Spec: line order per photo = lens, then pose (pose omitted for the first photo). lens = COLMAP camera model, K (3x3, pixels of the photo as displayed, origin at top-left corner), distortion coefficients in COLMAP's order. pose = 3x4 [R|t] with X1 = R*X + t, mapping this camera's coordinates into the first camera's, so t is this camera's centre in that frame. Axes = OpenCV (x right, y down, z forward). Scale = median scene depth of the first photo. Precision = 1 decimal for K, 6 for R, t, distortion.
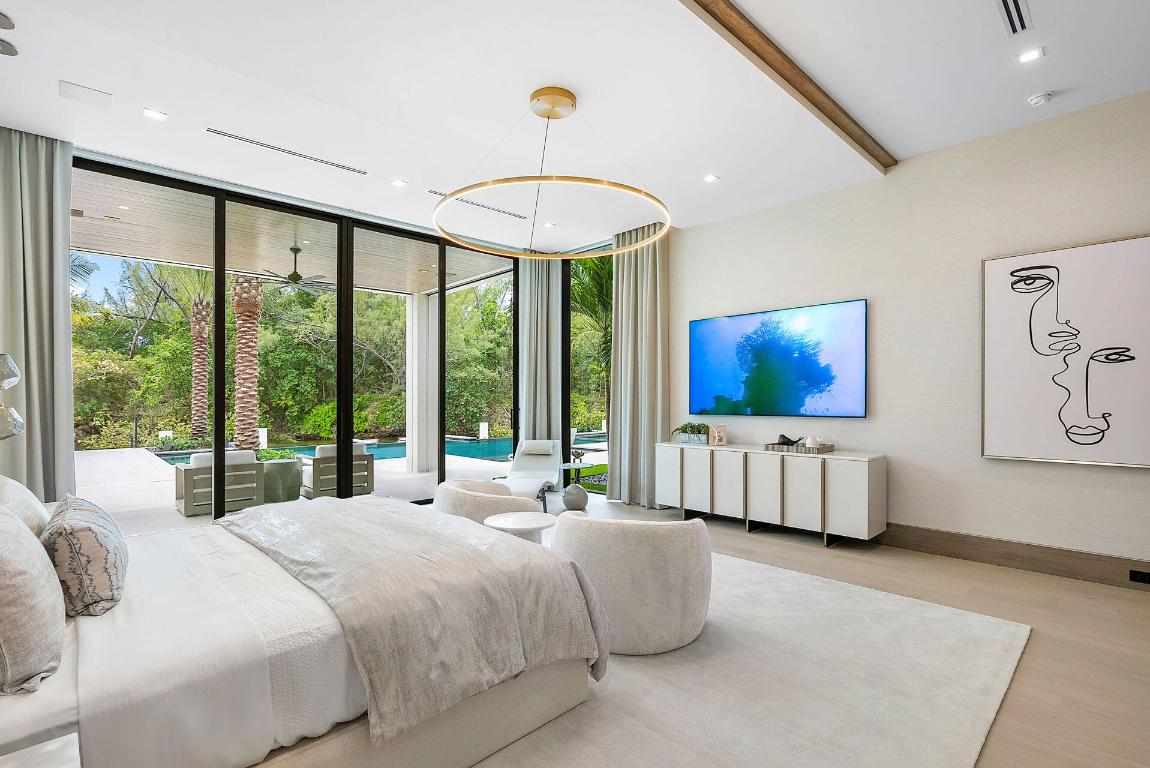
lens RADIAL K [[534.7, 0, 574.0], [0, 534.7, 389.9], [0, 0, 1]] dist [-0.001131, -0.000102]
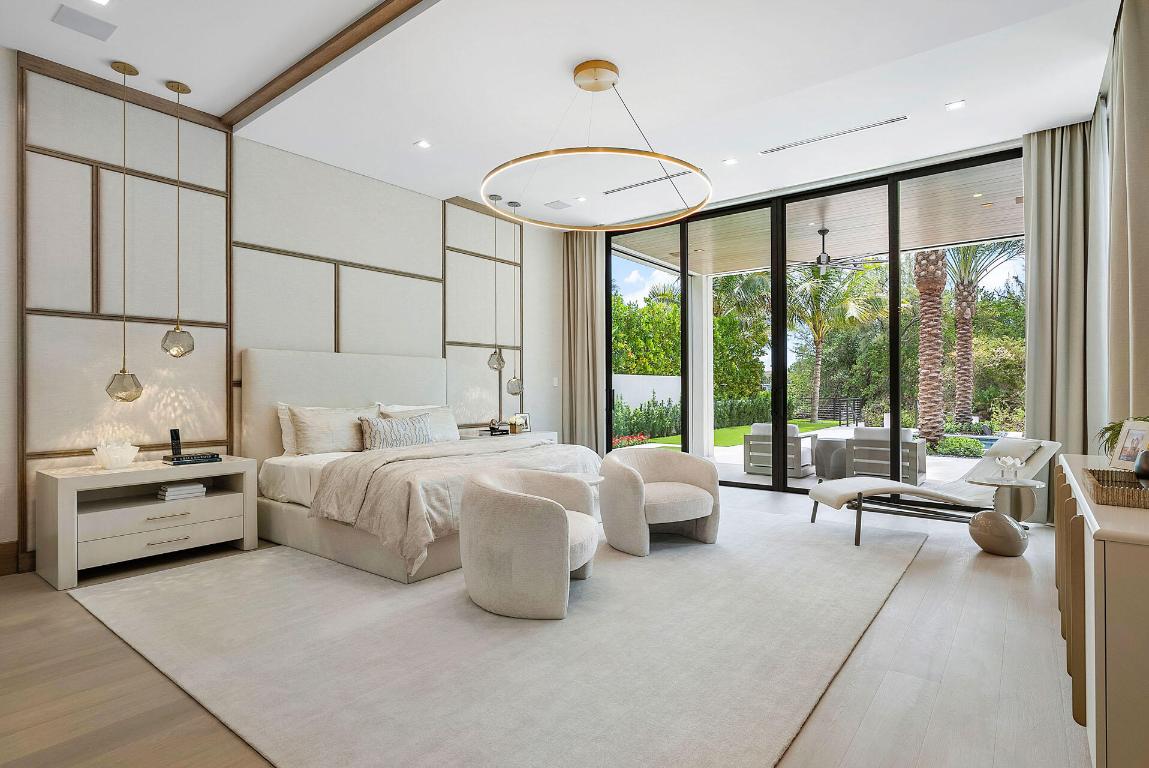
lens RADIAL K [[569.3, 0, 577.6], [0, 569.3, 378.8], [0, 0, 1]] dist [-0.015300, 0.012998]
pose [[0.142180, -0.006561, -0.989819, 0.479403], [0.008608, 0.999948, -0.005392, 0.020153], [0.989803, -0.007754, 0.142229, 0.381354]]
